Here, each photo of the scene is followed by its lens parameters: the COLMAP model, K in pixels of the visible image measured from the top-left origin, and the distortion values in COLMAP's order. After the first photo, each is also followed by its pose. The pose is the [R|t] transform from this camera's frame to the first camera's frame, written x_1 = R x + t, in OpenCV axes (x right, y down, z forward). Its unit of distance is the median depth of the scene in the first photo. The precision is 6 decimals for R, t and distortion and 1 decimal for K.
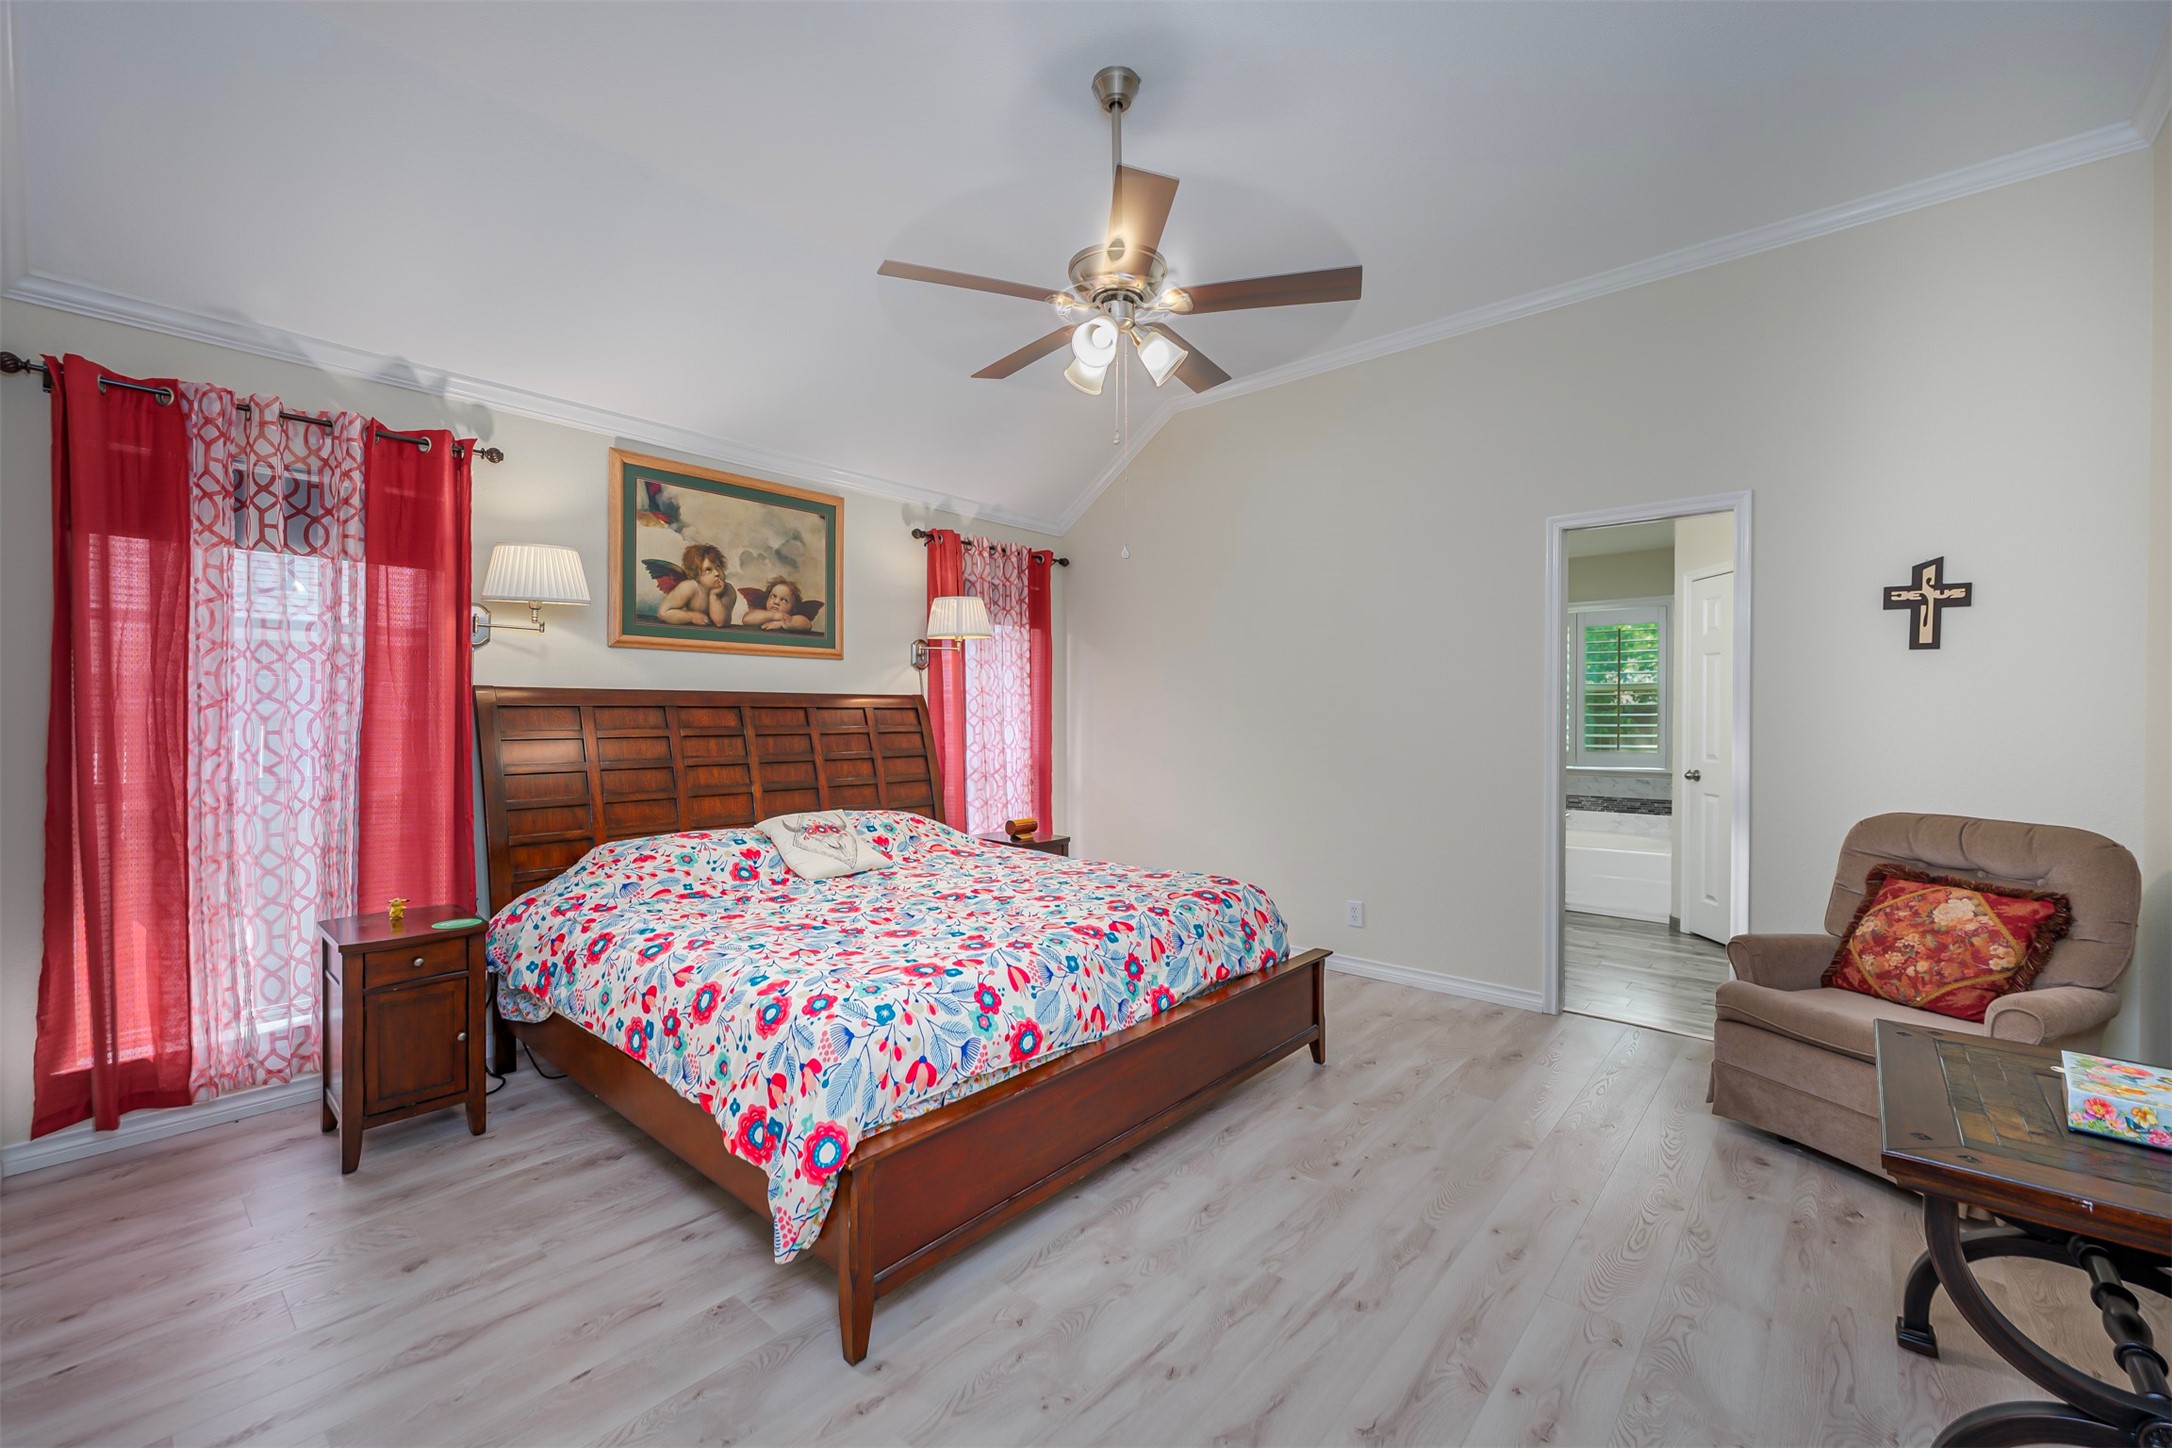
lens RADIAL K [[918.4, 0, 1086.0], [0, 918.4, 724.0], [0, 0, 1]] dist [0.000331, 0.000041]
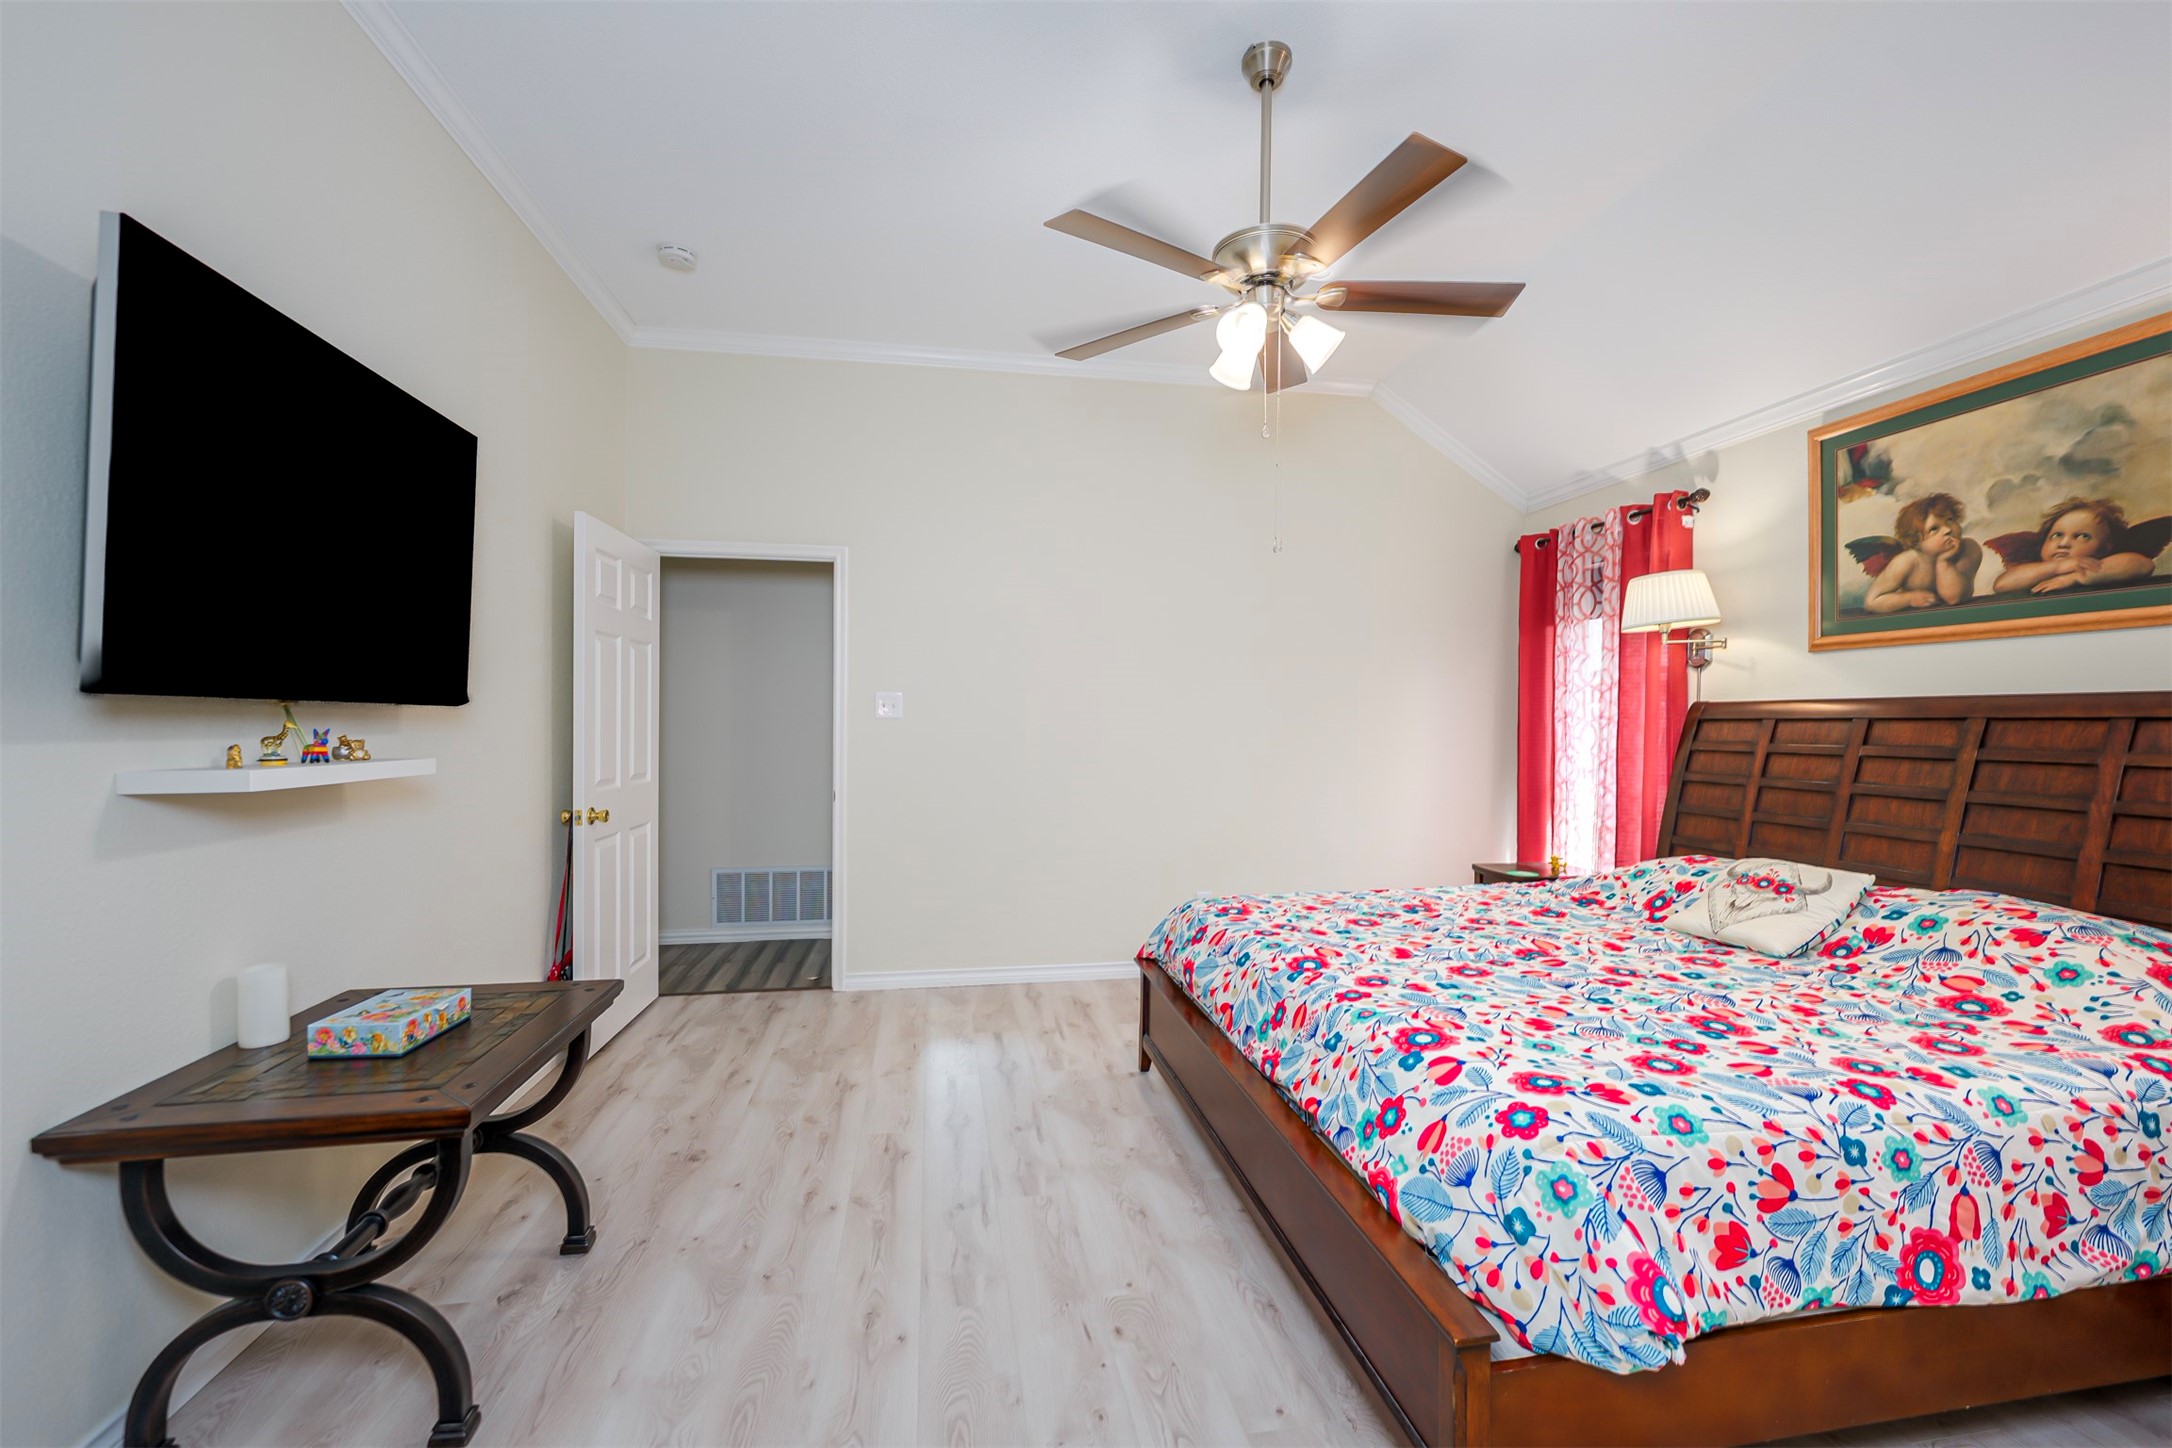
lens RADIAL K [[869.1, 0, 1086.0], [0, 869.1, 724.0], [0, 0, 1]] dist [0.001255, 0.000032]
pose [[-0.635881, -0.002961, -0.771782, 0.549542], [-0.014430, 0.999863, 0.008053, -0.010607], [0.771653, 0.016258, -0.635836, 0.936876]]
